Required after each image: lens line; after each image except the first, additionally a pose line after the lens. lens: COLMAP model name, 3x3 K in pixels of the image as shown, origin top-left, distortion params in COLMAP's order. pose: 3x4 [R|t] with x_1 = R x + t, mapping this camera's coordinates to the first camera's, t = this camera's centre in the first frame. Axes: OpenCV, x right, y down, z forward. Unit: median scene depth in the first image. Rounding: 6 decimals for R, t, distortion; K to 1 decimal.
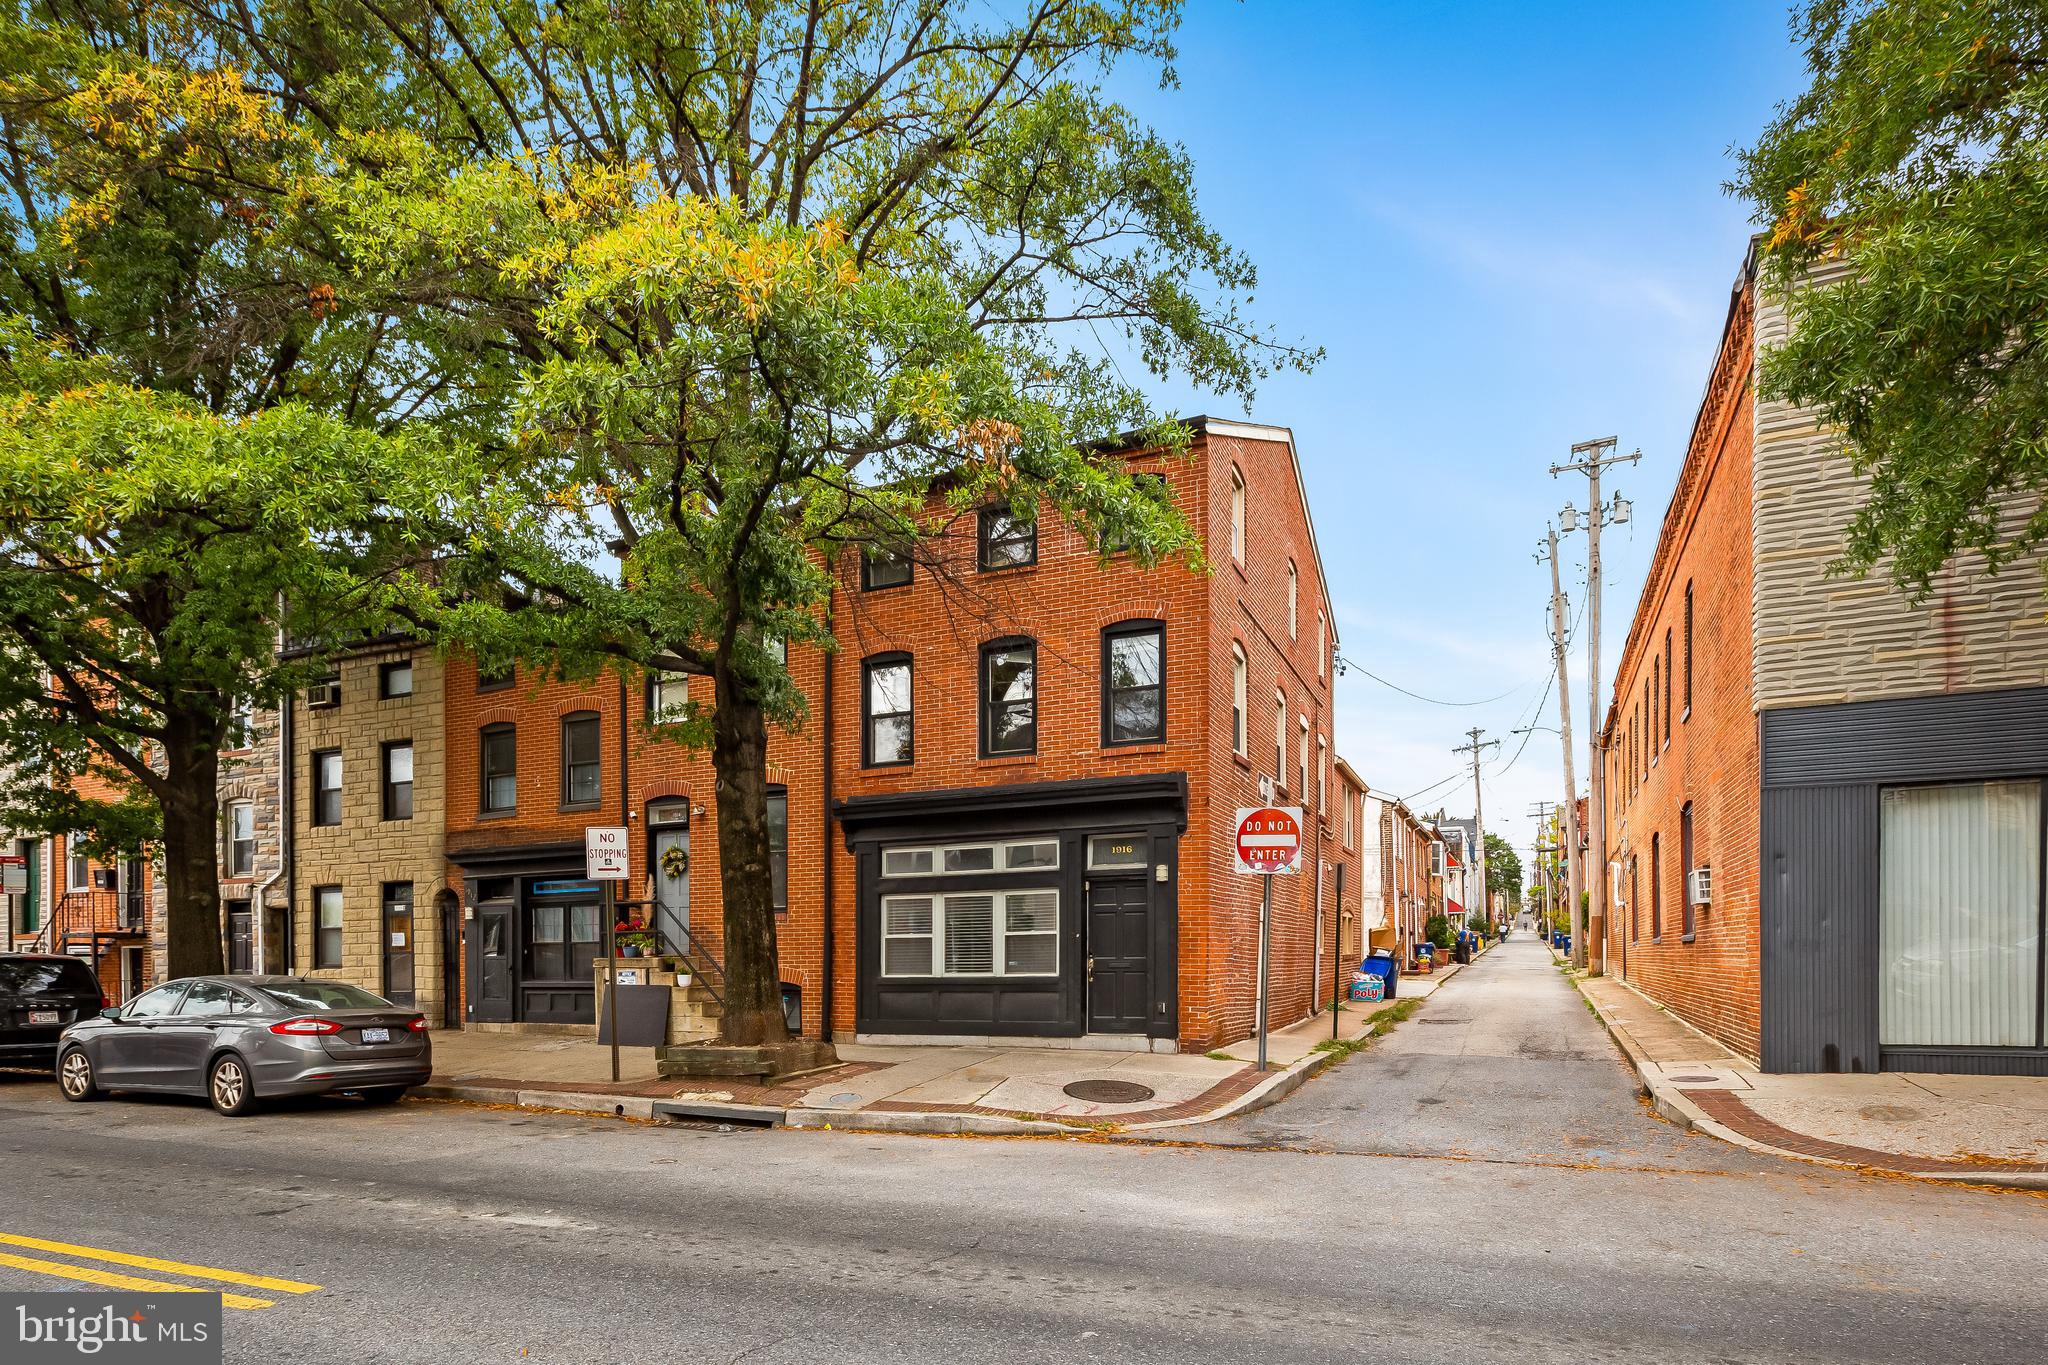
lens RADIAL K [[940.8, 0, 1067.3], [0, 940.8, 631.0], [0, 0, 1]] dist [0.008969, -0.000053]
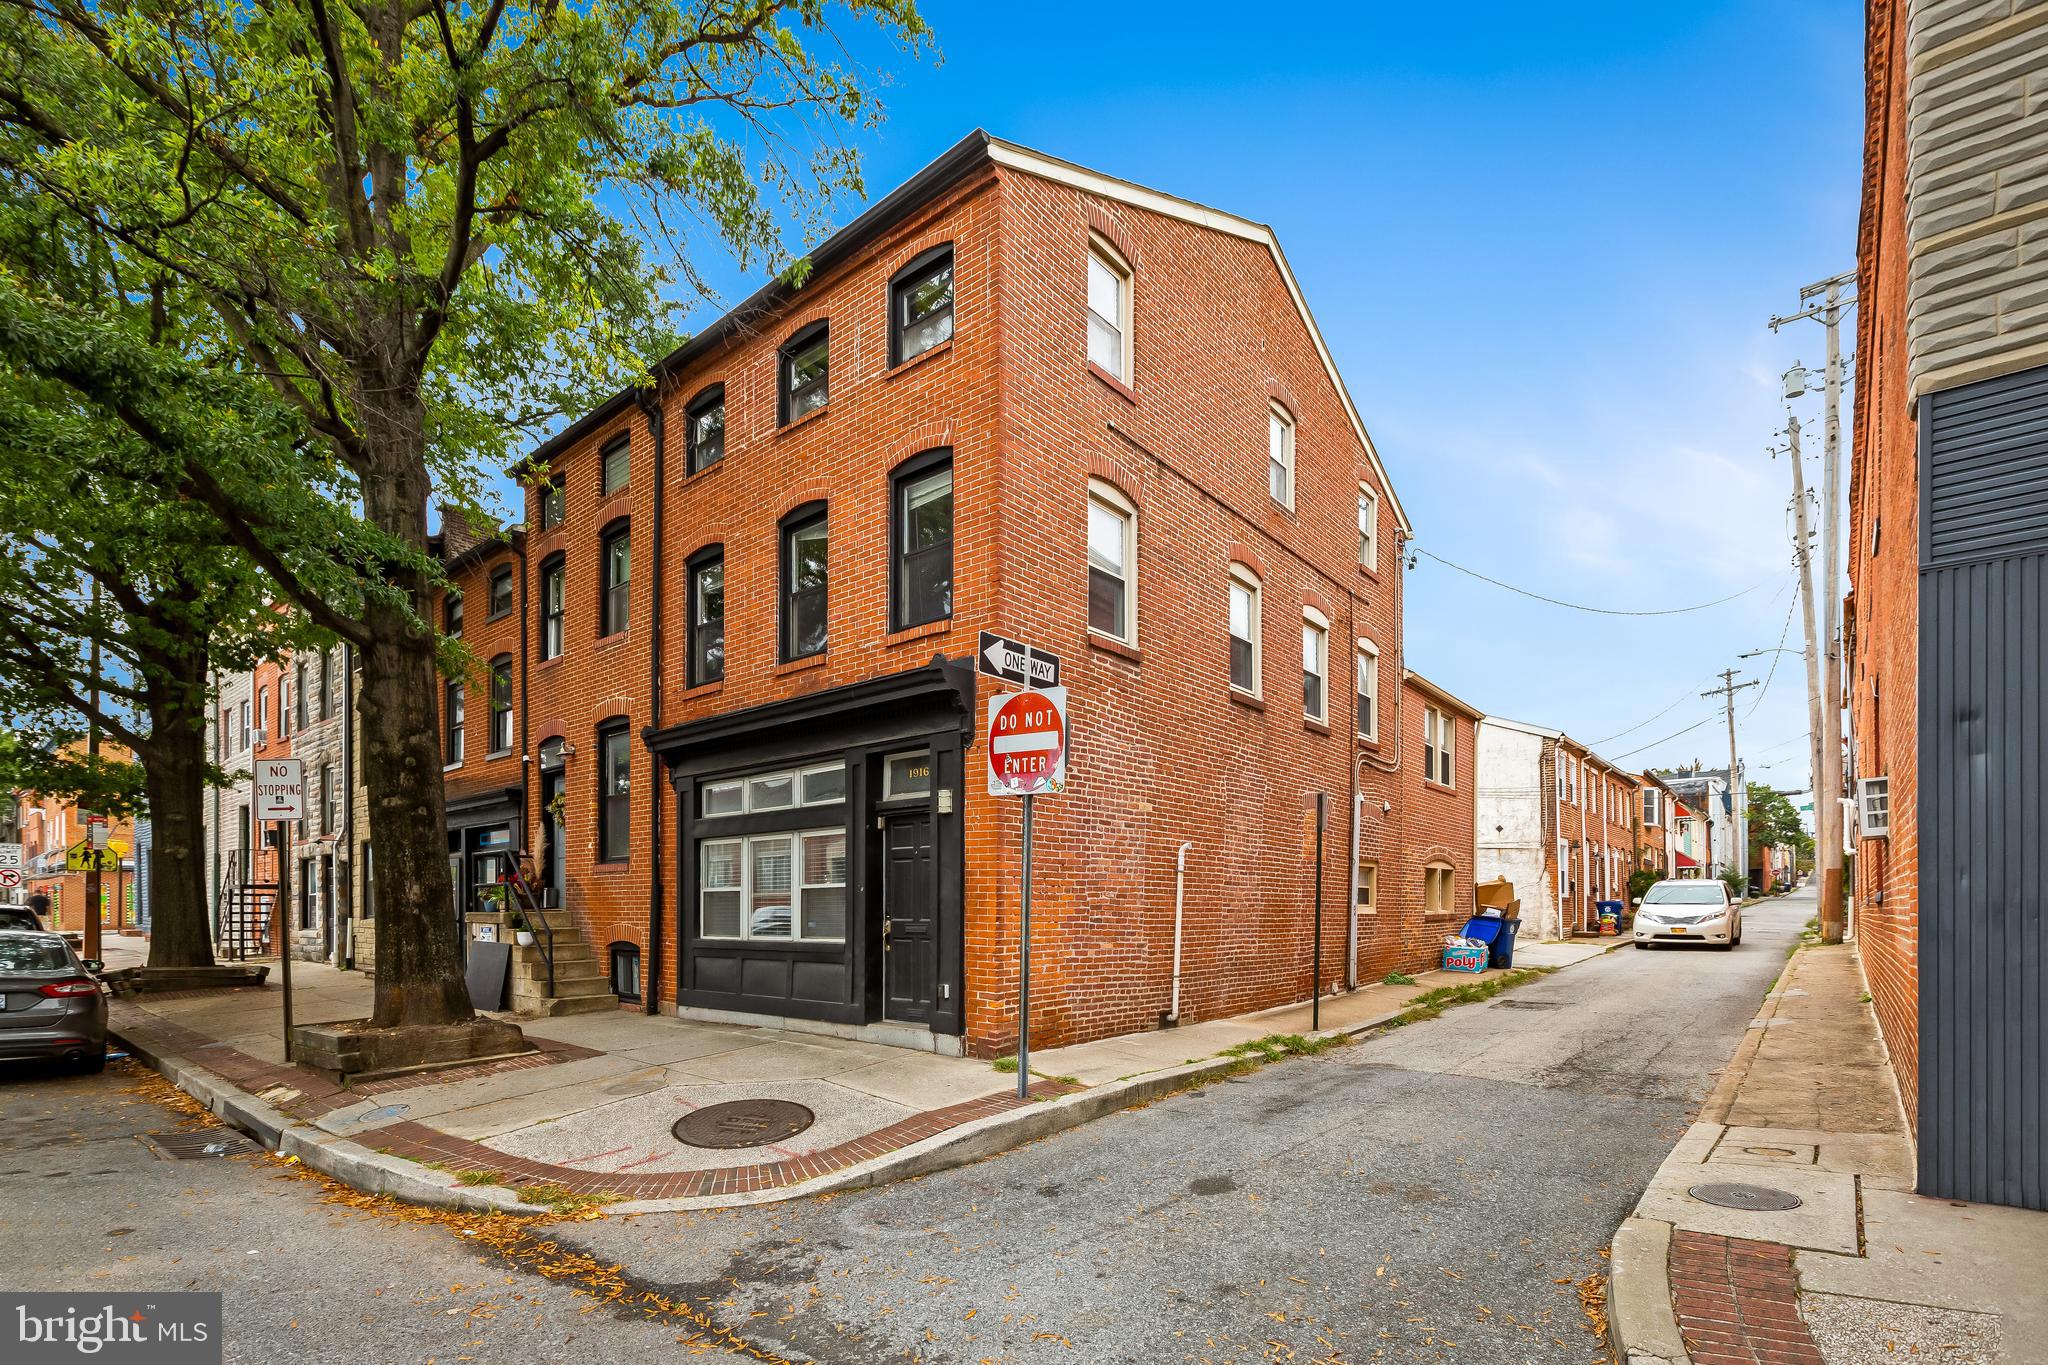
lens RADIAL K [[914.8, 0, 1019.4], [0, 914.8, 651.7], [0, 0, 1]] dist [0.008461, -0.000010]
pose [[0.969639, -0.058425, -0.237460, 0.292229], [0.072192, 0.996152, 0.049695, 0.105972], [0.233643, -0.065329, 0.970125, 0.328247]]
